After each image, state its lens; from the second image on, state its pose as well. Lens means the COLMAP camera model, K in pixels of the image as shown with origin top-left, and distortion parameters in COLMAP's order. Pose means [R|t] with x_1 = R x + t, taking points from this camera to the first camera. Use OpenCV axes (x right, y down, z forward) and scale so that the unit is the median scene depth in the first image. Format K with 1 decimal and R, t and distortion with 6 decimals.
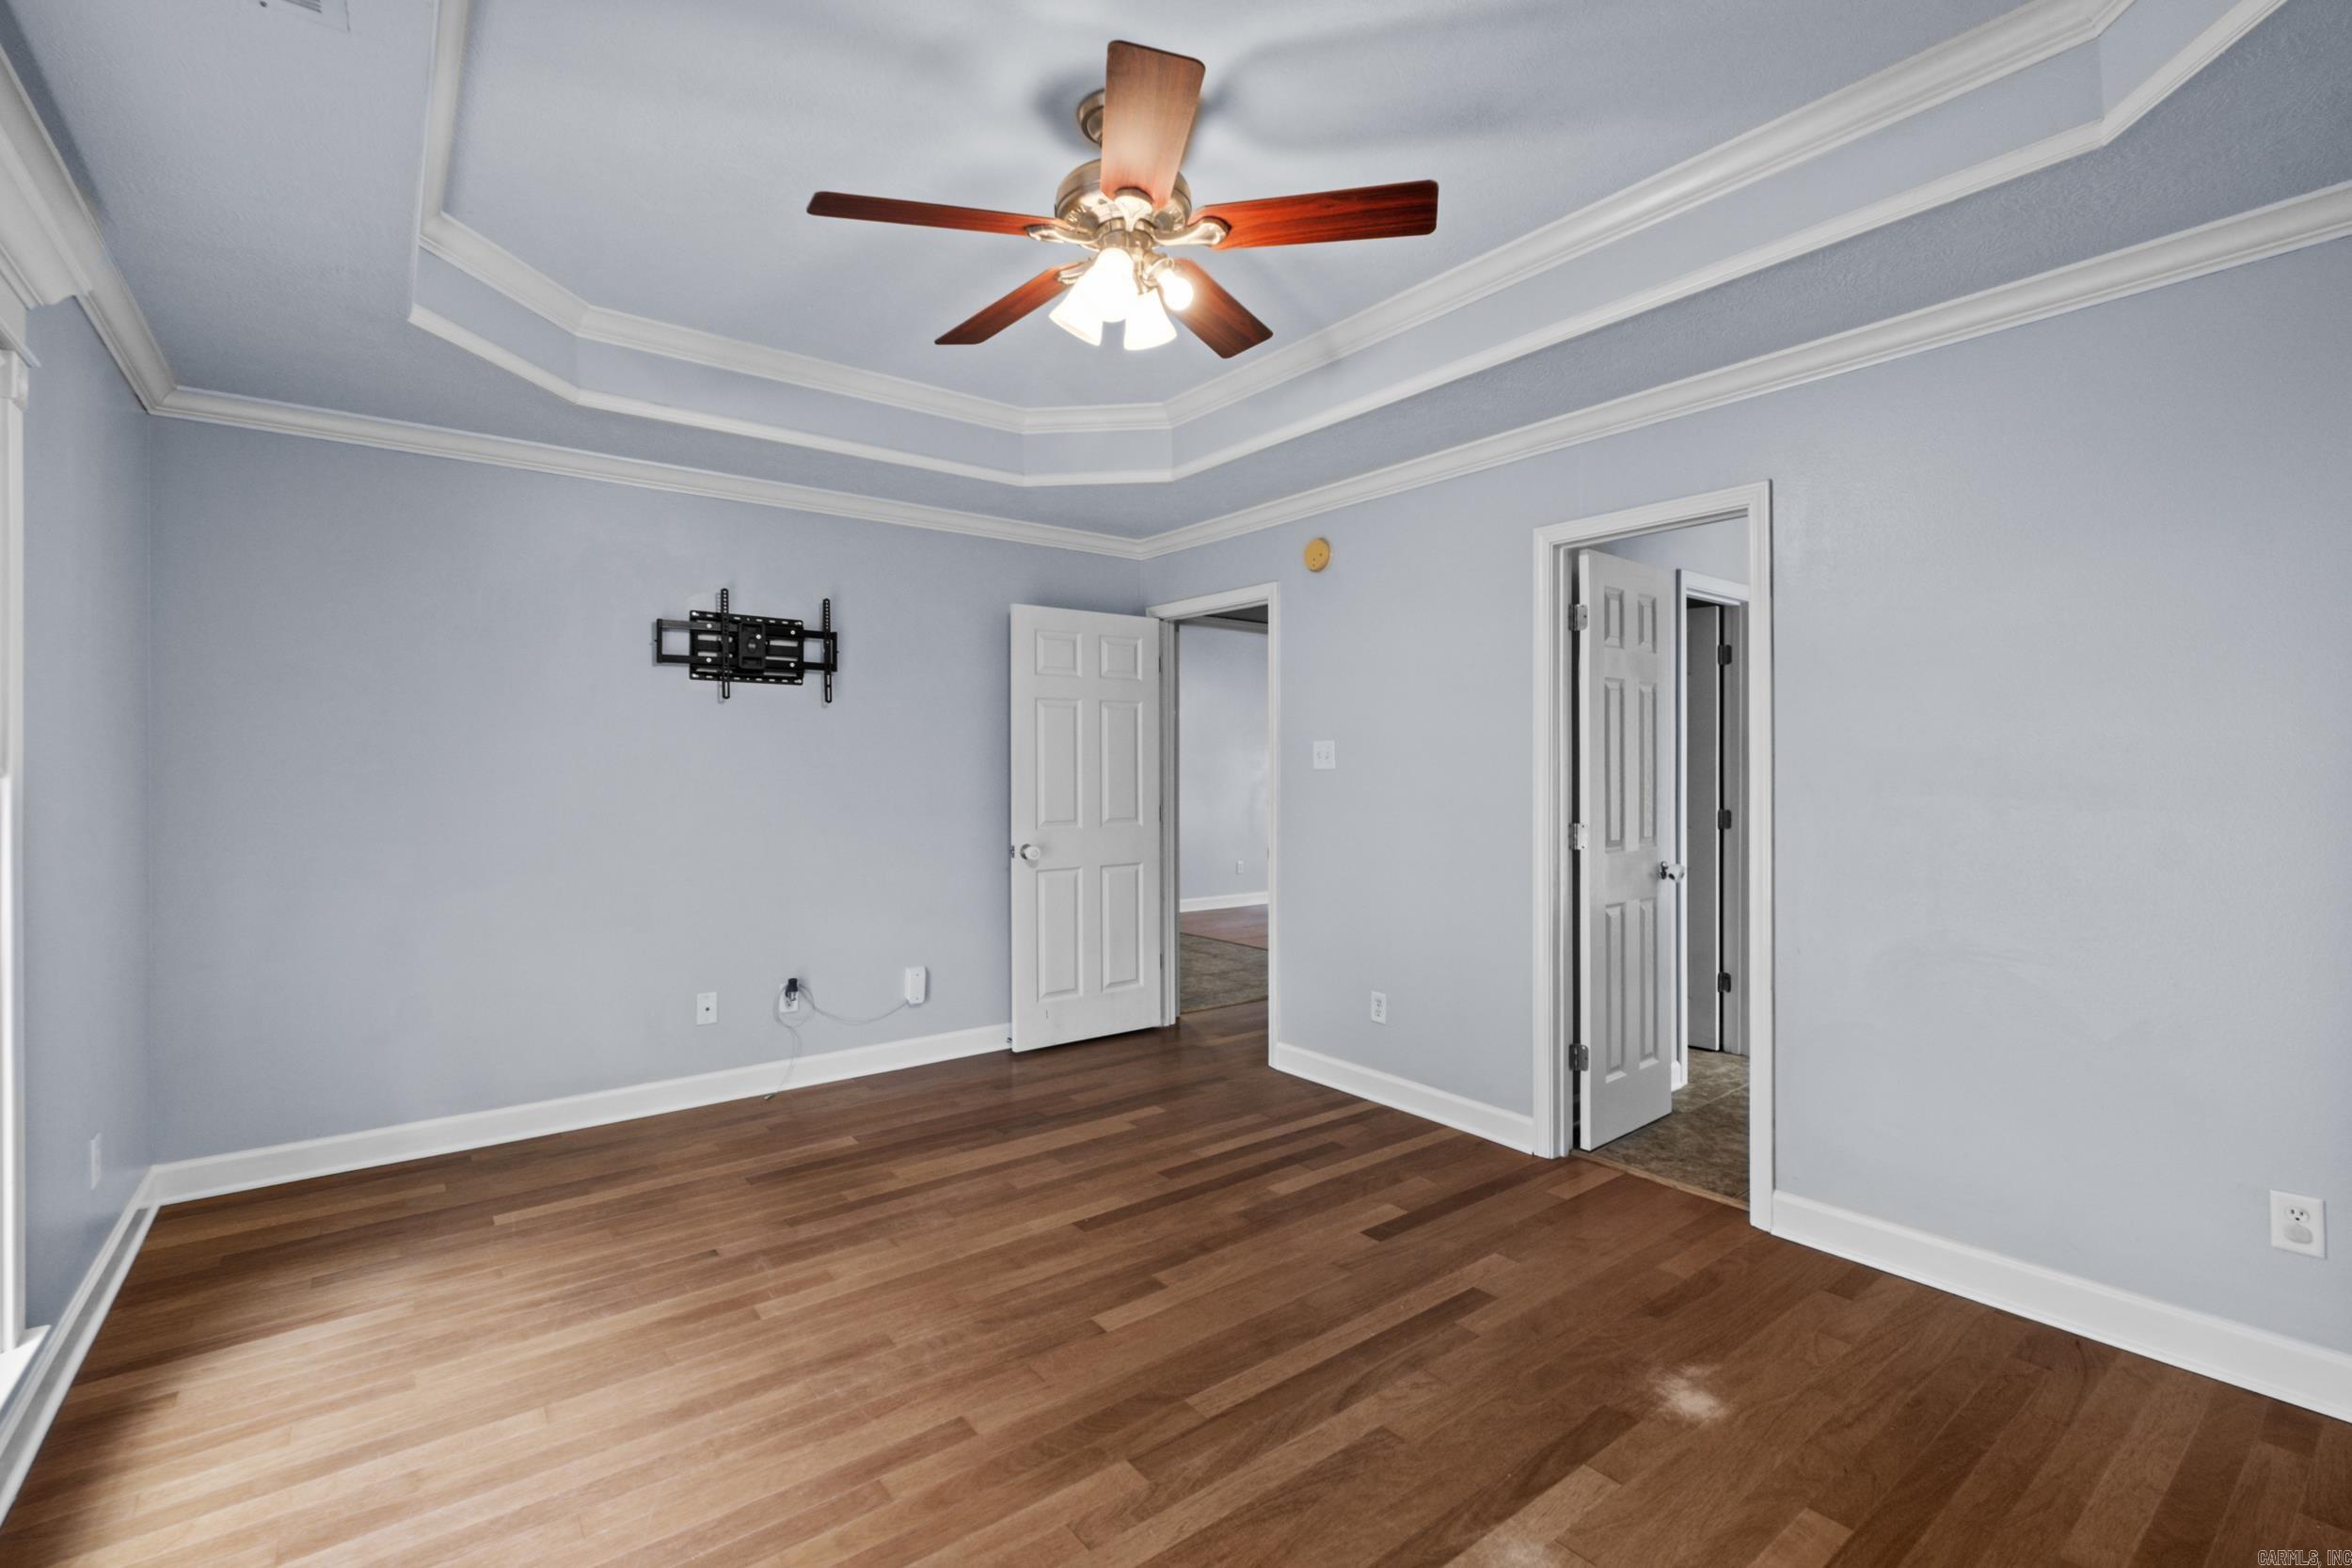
lens RADIAL K [[1030.5, 0, 1168.2], [0, 1030.5, 778.1], [0, 0, 1]] dist [-0.006858, 0.000110]
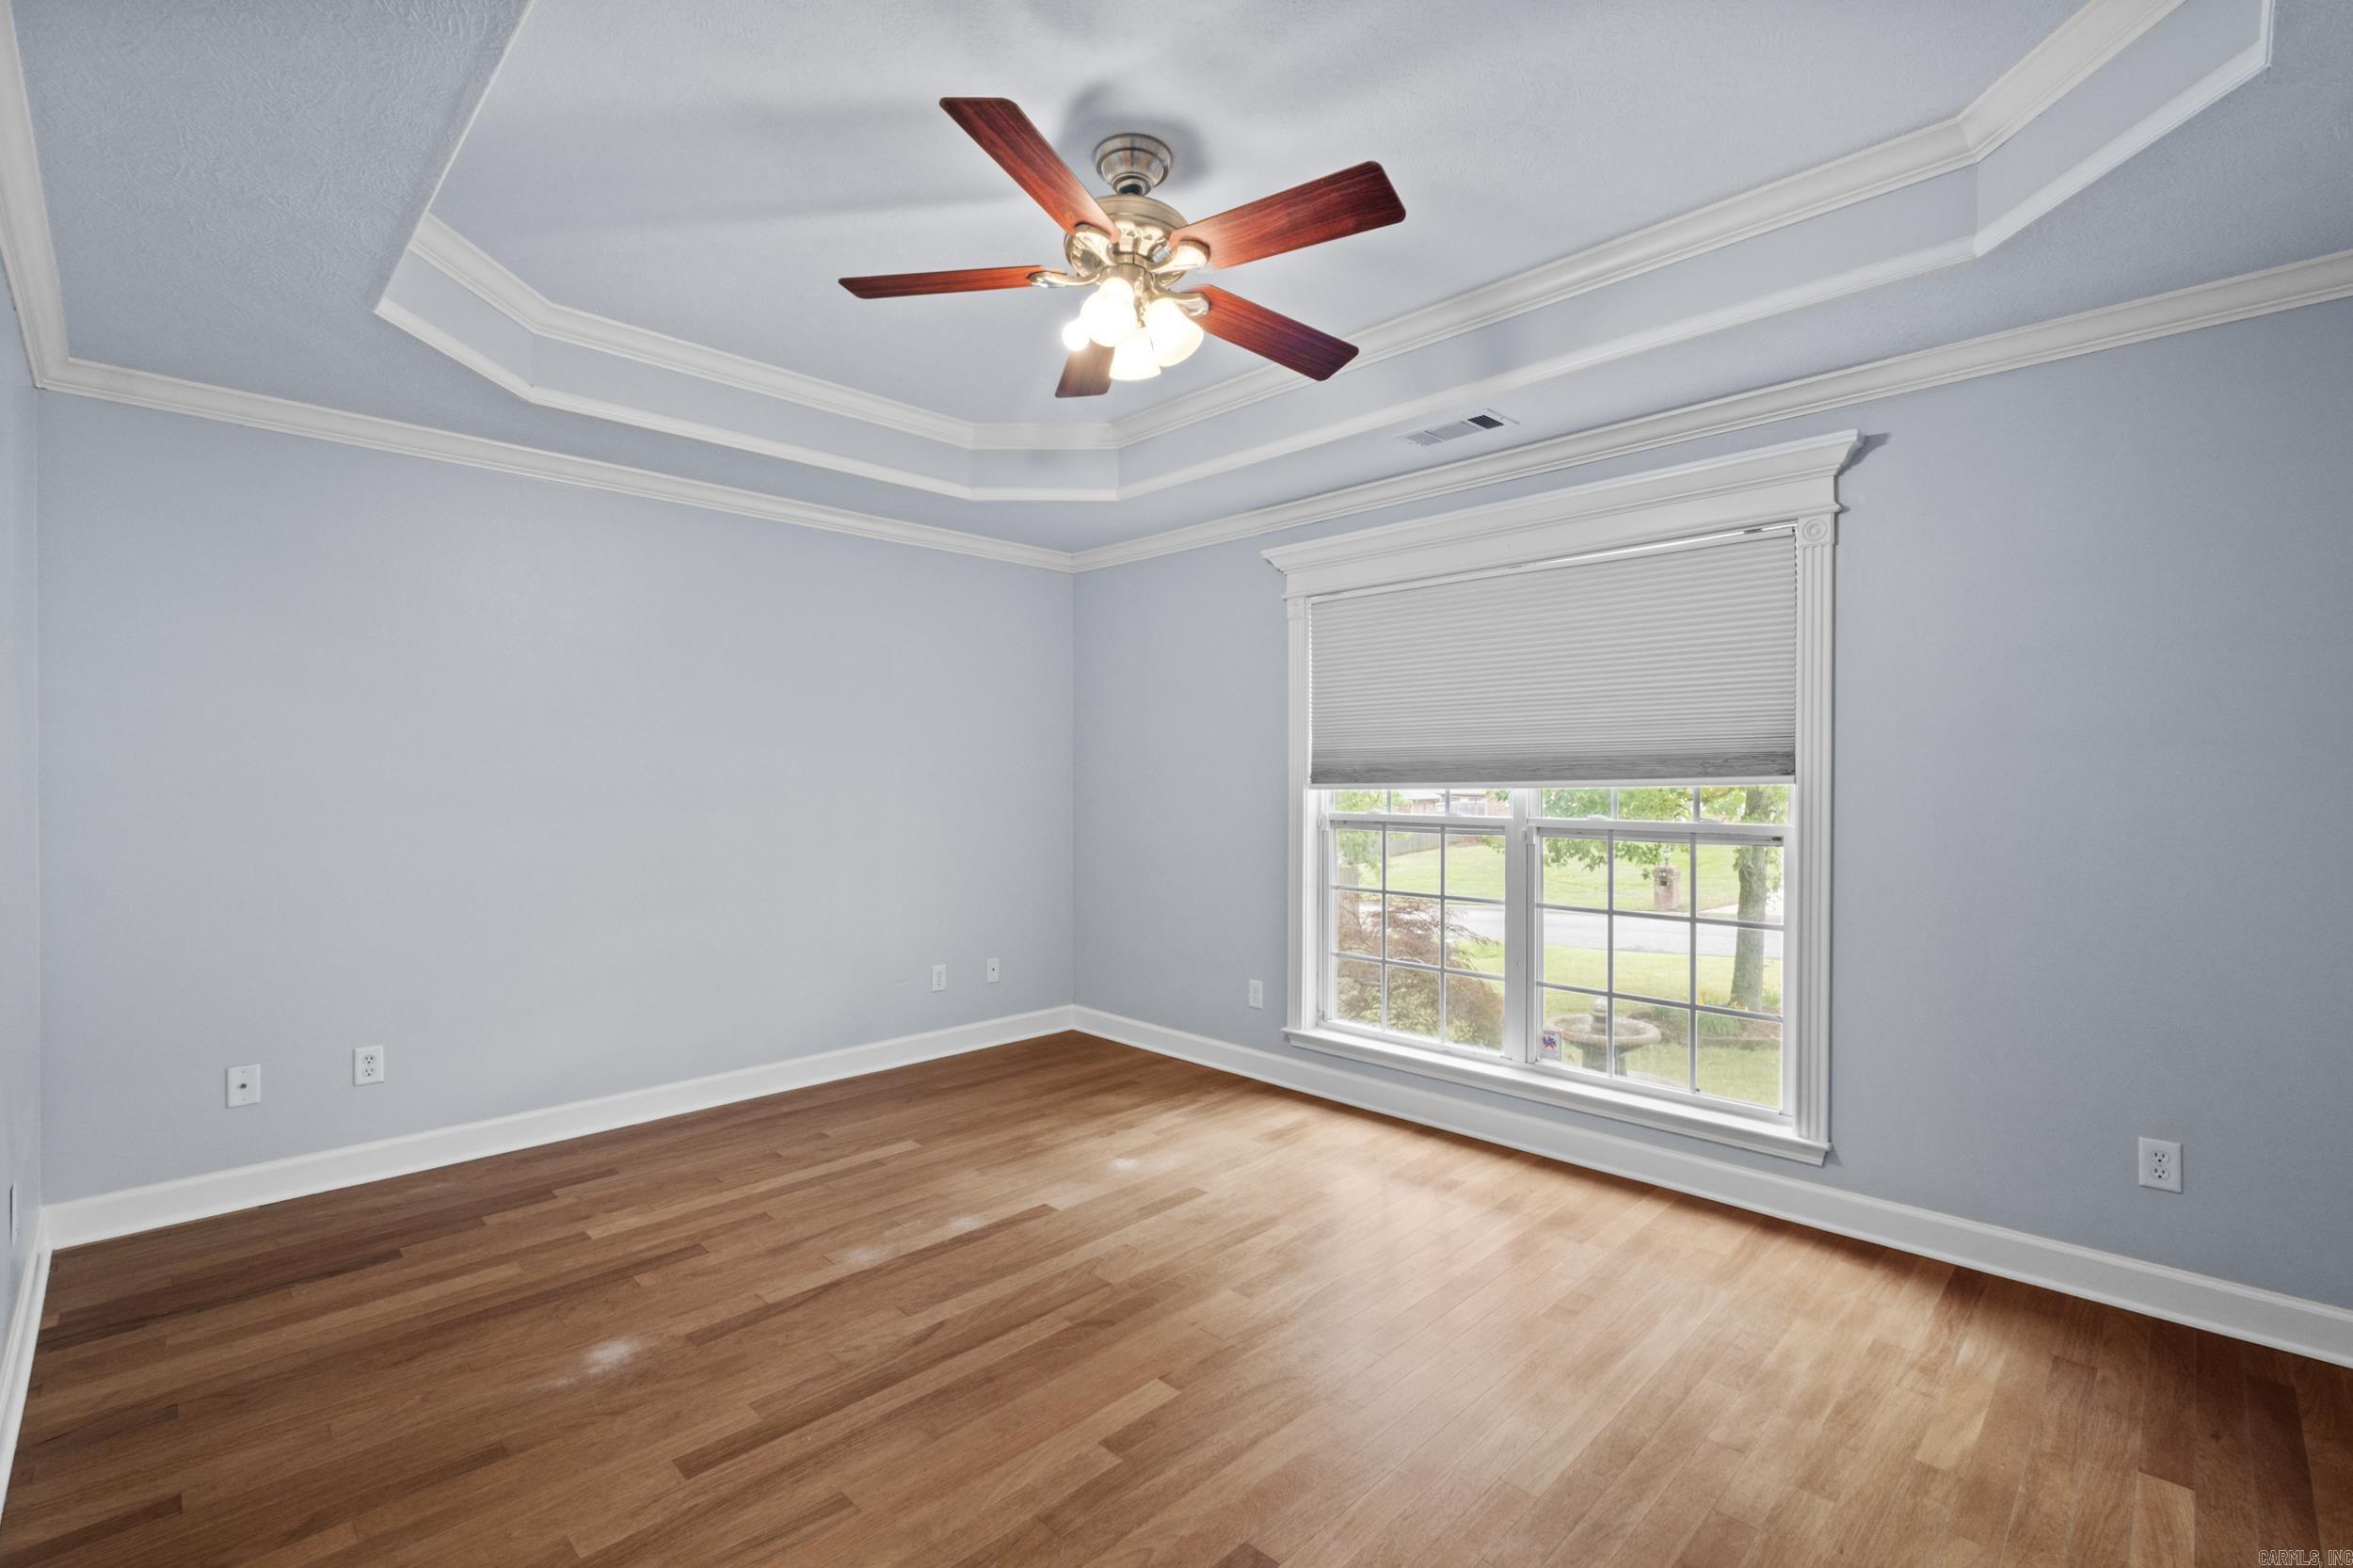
lens RADIAL K [[1031.1, 0, 1168.7], [0, 1031.1, 778.1], [0, 0, 1]] dist [-0.006858, 0.000110]
pose [[-0.991094, 0.000629, -0.133166, 0.062285], [0.000675, 1.000000, -0.000301, -0.009971], [0.133166, -0.000388, -0.991094, 2.161110]]
